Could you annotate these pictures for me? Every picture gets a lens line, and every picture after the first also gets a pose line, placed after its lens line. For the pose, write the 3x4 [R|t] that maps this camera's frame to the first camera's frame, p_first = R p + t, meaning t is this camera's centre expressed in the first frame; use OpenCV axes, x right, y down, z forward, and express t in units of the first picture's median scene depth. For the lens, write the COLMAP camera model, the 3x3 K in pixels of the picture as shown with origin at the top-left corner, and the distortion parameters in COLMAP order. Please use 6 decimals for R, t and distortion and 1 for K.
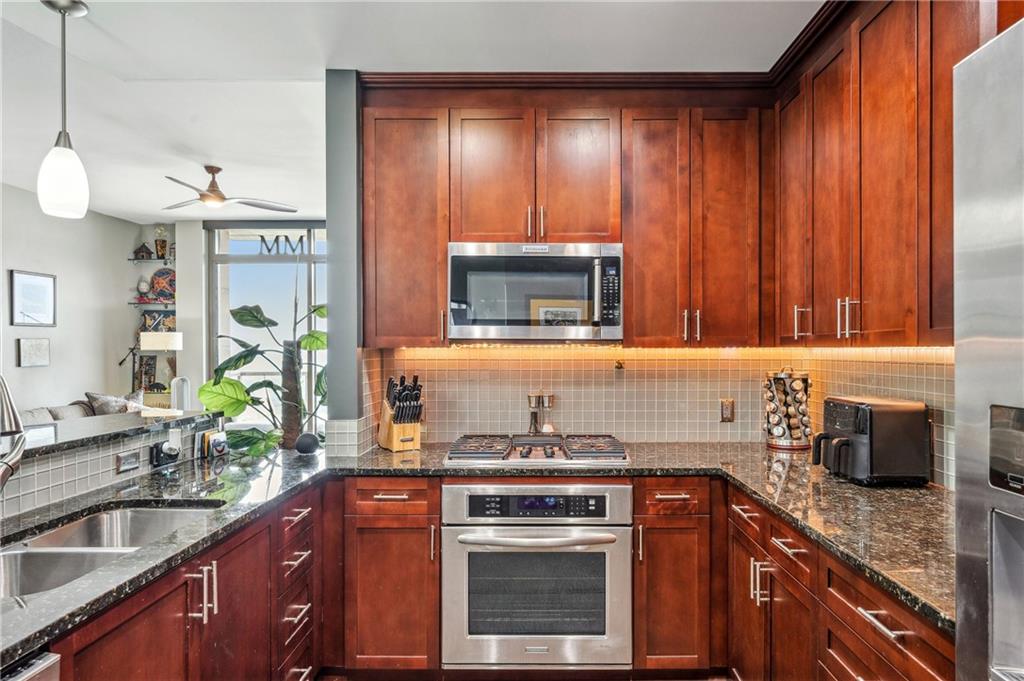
lens RADIAL K [[598.1, 0, 516.0], [0, 598.1, 355.7], [0, 0, 1]] dist [-0.000627, -0.001924]
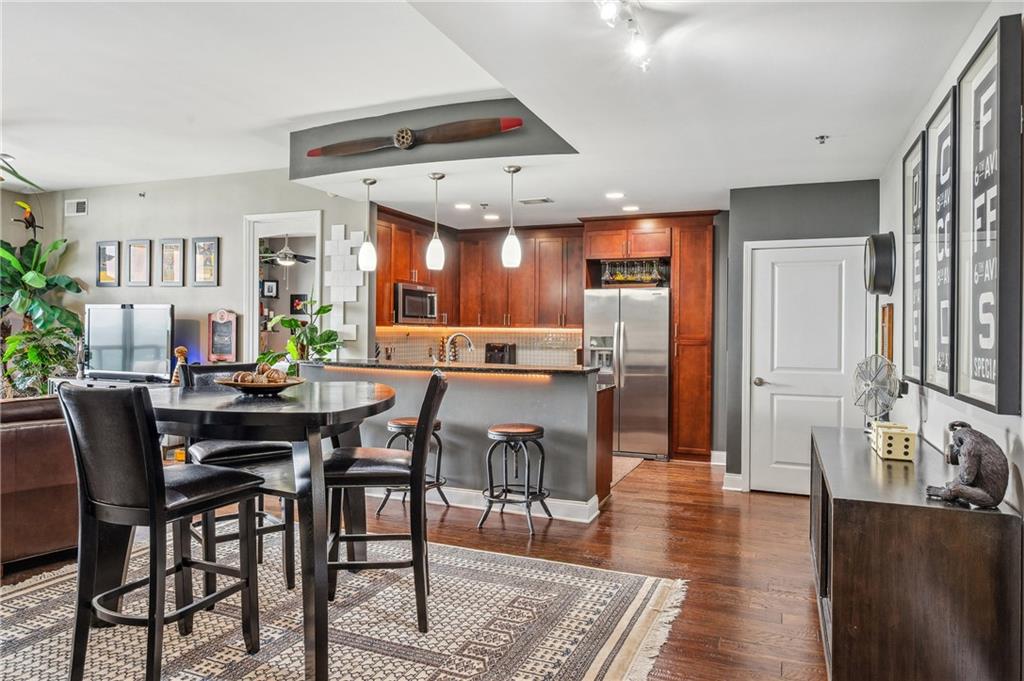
lens RADIAL K [[623.6, 0, 514.2], [0, 623.6, 334.3], [0, 0, 1]] dist [-0.003166, 0.000545]
pose [[0.396814, -0.009192, 0.917853, -2.147445], [0.001088, 0.999954, 0.009543, -0.007811], [-0.917899, -0.002788, 0.396805, -0.393665]]
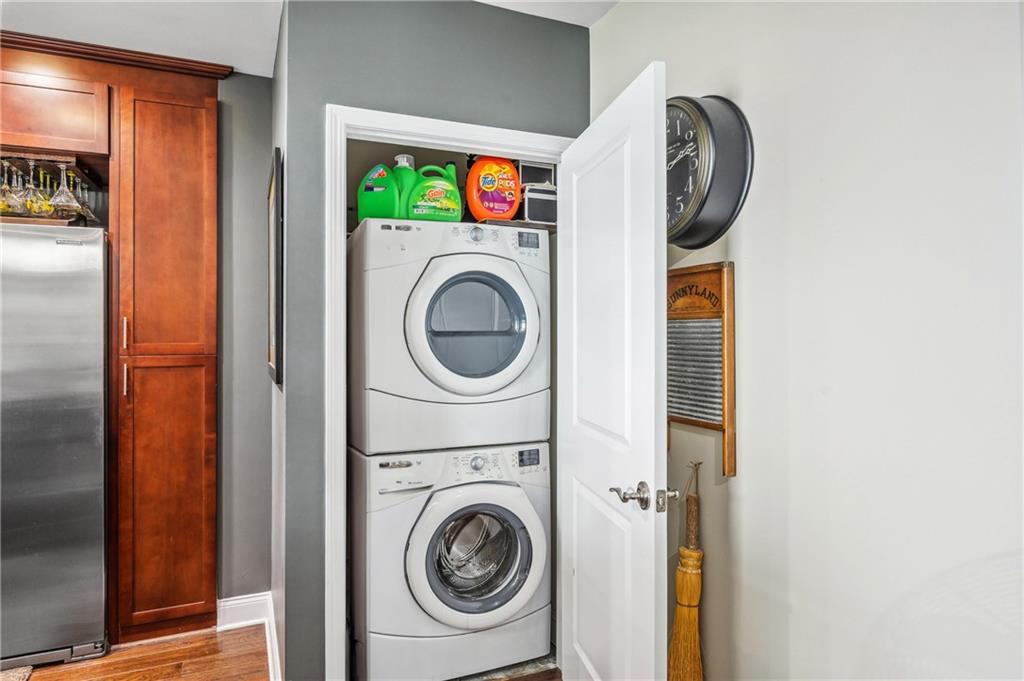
lens RADIAL K [[623.6, 0, 515.4], [0, 623.6, 332.3], [0, 0, 1]] dist [-0.003166, 0.000545]
pose [[-0.404968, 0.001968, 0.914329, -0.896232], [0.006666, 0.999977, 0.000800, 0.002265], [-0.914307, 0.006419, -0.404972, -0.186311]]
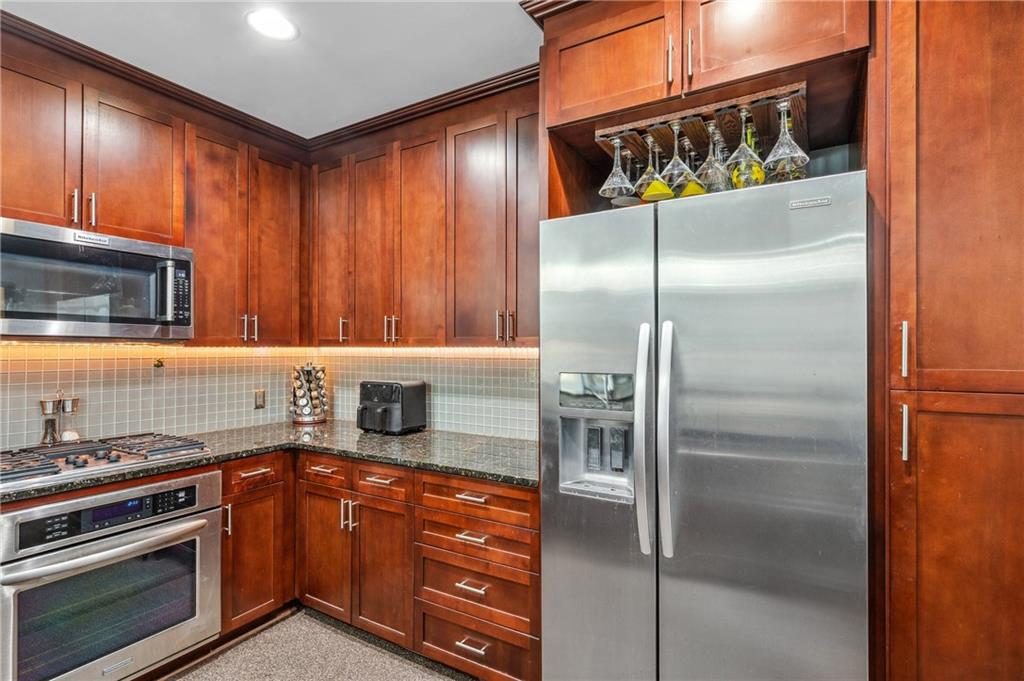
lens RADIAL K [[503.2, 0, 513.7], [0, 503.2, 348.7], [0, 0, 1]] dist [0.003913, 0.000171]
pose [[0.501929, 0.003579, 0.864902, -0.316676], [0.005812, 0.999955, -0.007510, 0.000576], [-0.864890, 0.008796, 0.501885, 0.050709]]
